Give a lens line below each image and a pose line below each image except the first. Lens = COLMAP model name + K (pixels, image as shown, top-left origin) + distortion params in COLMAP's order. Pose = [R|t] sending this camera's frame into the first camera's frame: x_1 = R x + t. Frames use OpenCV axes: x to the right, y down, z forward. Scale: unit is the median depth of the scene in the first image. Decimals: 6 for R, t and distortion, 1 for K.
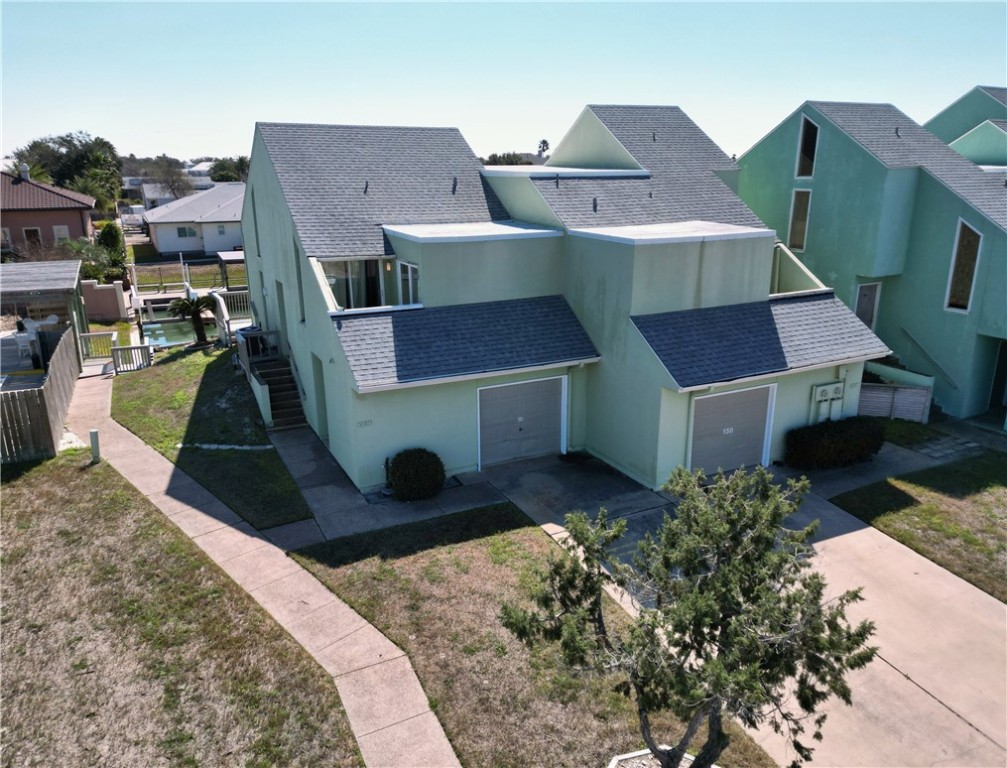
lens RADIAL K [[713.9, 0, 503.5], [0, 713.9, 384.0], [0, 0, 1]] dist [0.000574, -0.000314]
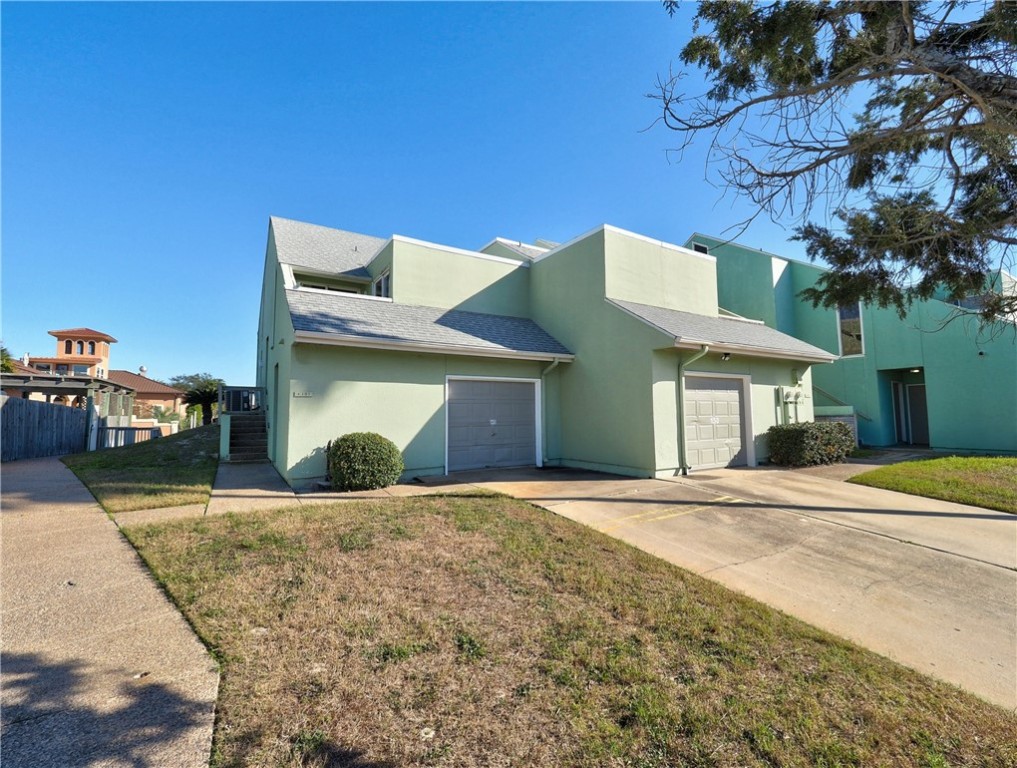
lens RADIAL K [[423.5, 0, 514.8], [0, 423.5, 381.2], [0, 0, 1]] dist [0.000908, -0.005457]
pose [[0.994770, 0.002218, 0.102111, -0.005119], [0.034674, 0.933053, -0.358064, 0.193546], [-0.096069, 0.359732, 0.928097, 0.459219]]
